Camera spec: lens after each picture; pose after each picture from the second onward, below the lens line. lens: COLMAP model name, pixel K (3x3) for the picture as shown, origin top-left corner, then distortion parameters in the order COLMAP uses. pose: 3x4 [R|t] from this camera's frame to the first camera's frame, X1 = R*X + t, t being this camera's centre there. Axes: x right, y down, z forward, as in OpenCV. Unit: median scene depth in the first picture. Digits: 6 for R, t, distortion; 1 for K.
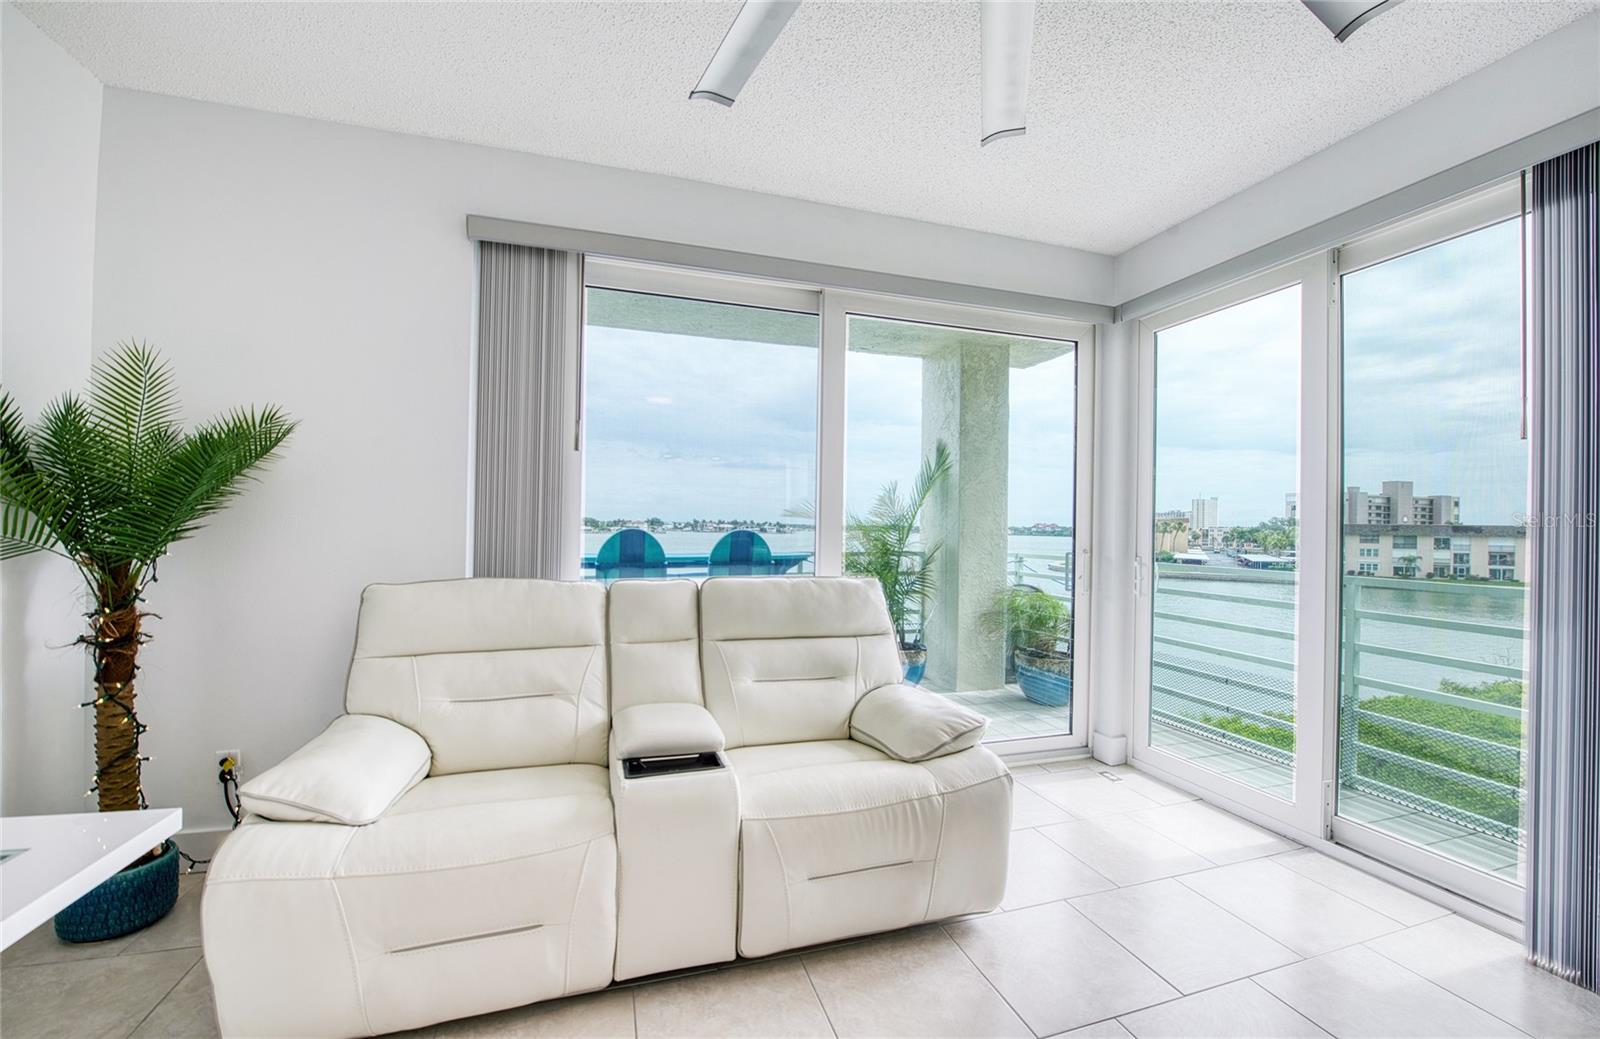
lens RADIAL K [[637.1, 0, 800.9], [0, 637.1, 524.6], [0, 0, 1]] dist [-0.015910, -0.001811]
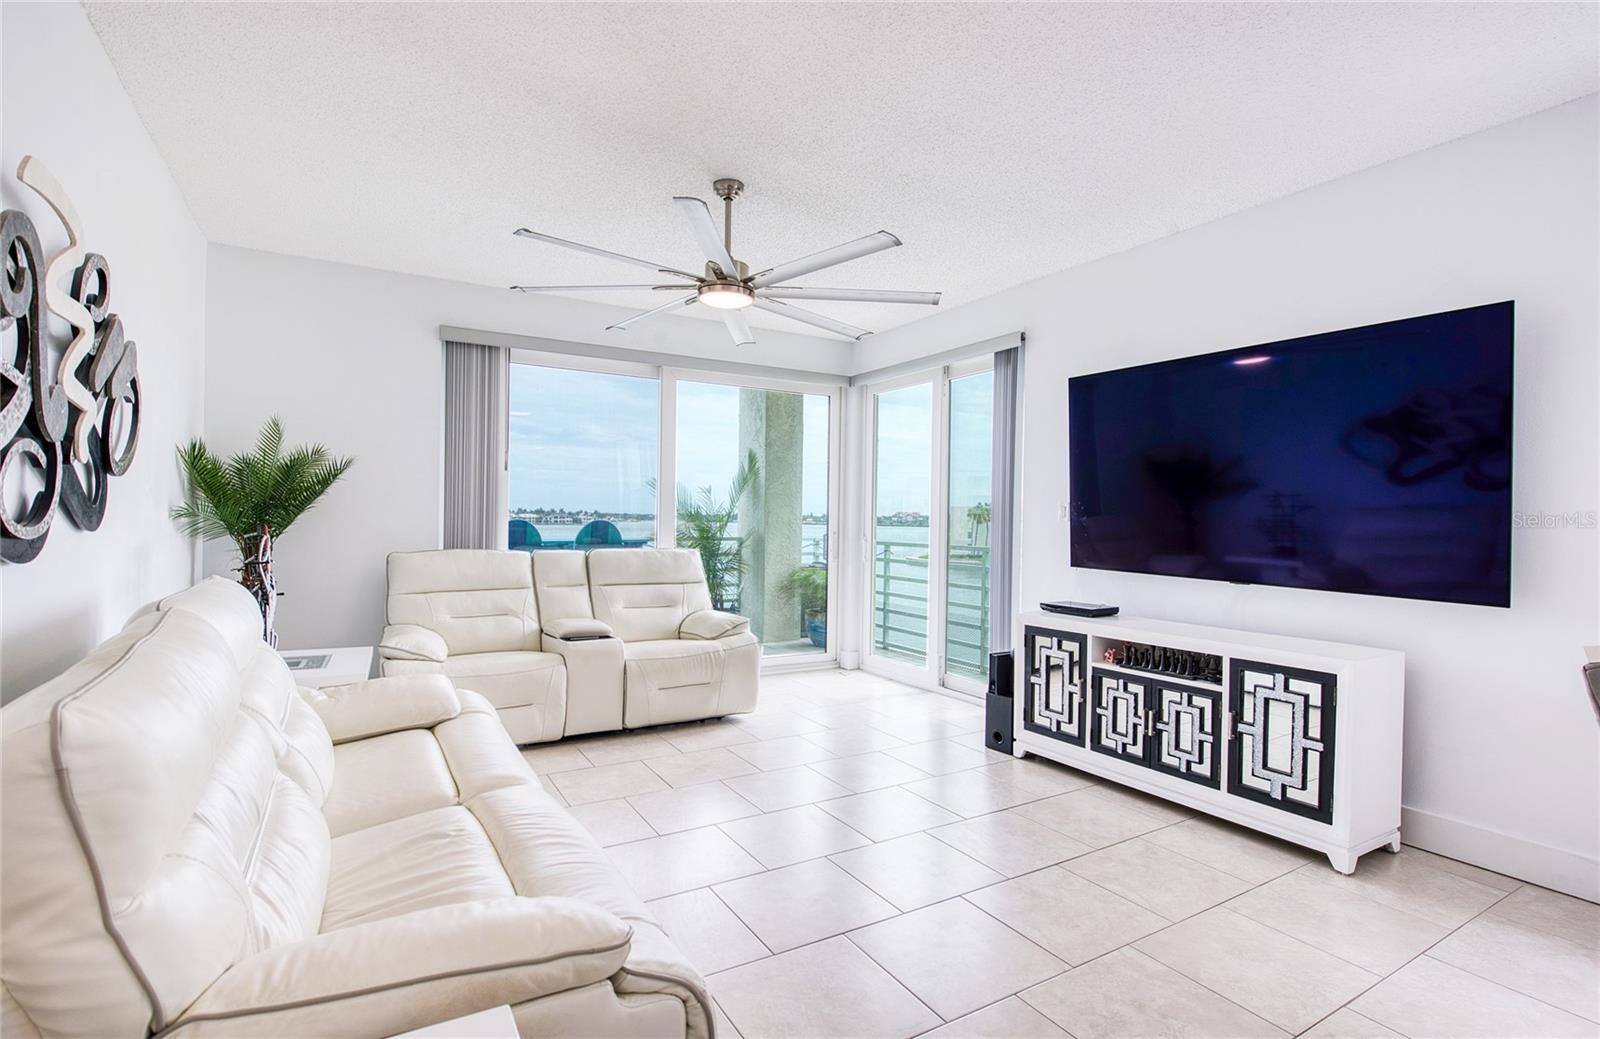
lens RADIAL K [[757.7, 0, 806.7], [0, 757.7, 526.9], [0, 0, 1]] dist [-0.002897, -0.005314]
pose [[0.972172, -0.004699, 0.234223, -0.066761], [0.000718, 0.999854, 0.017079, -0.007064], [-0.234269, -0.016436, 0.972033, -1.070602]]
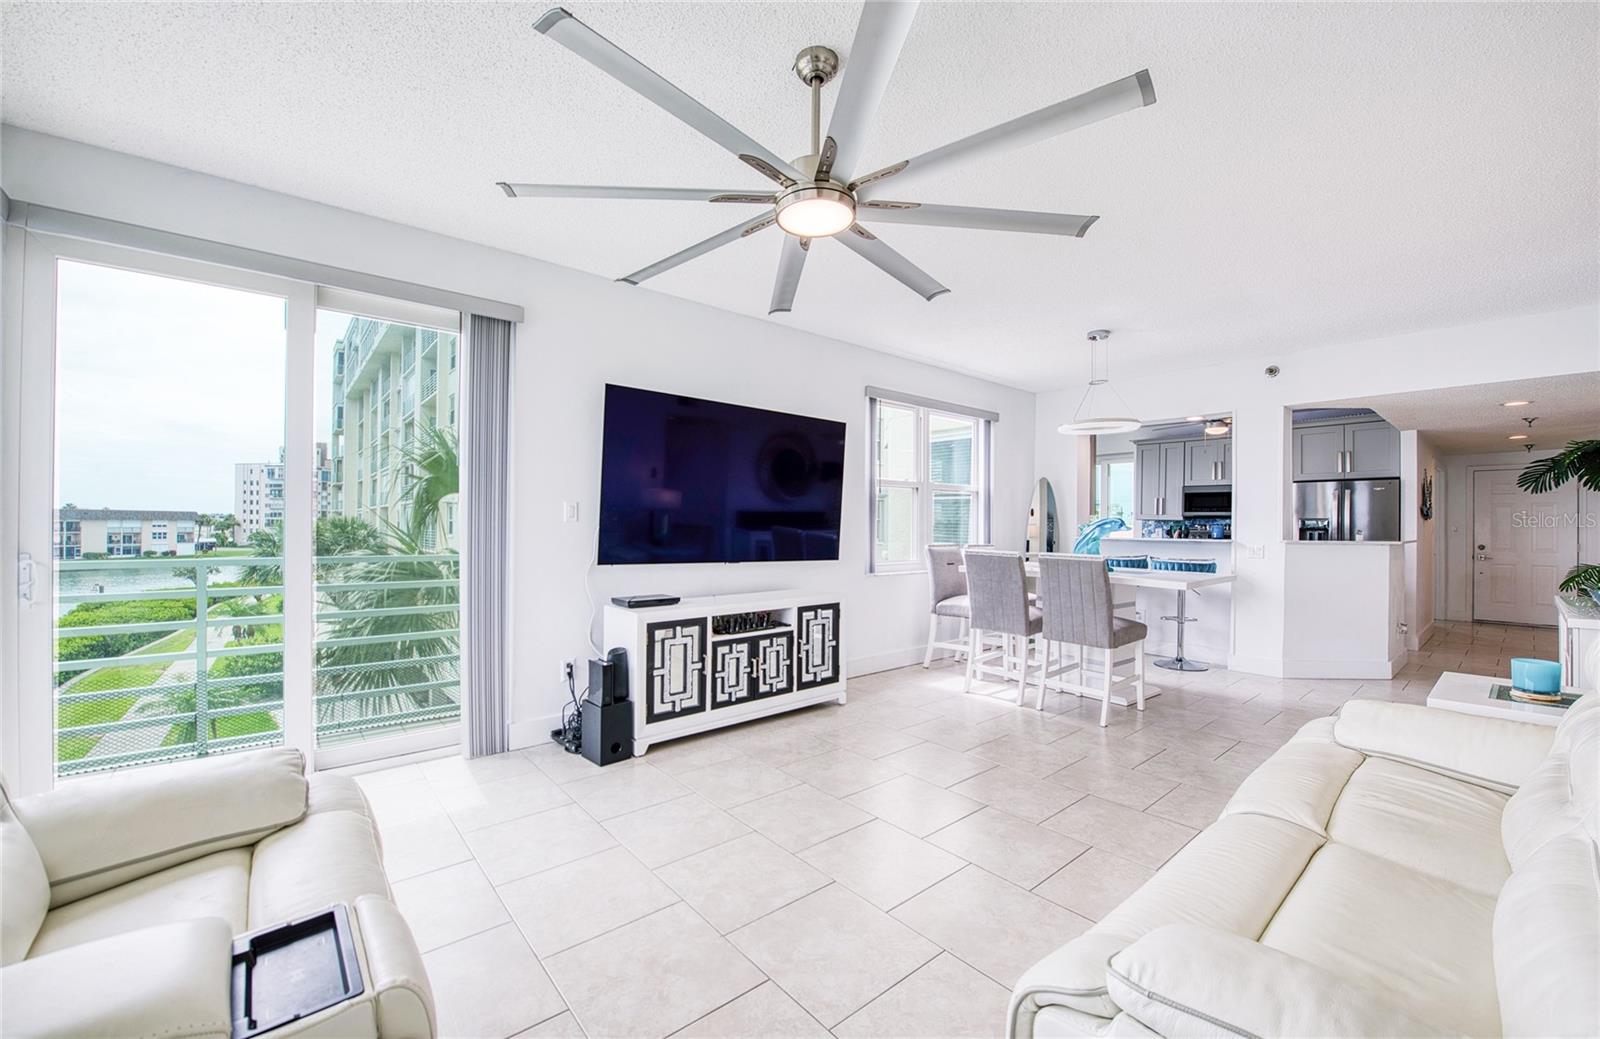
lens RADIAL K [[637.1, 0, 794.2], [0, 637.1, 523.1], [0, 0, 1]] dist [-0.015910, -0.001811]
pose [[-0.387084, -0.015087, 0.921921, -0.632360], [-0.016699, 0.999817, 0.009351, -0.006542], [-0.921893, -0.011775, -0.387265, 0.609293]]
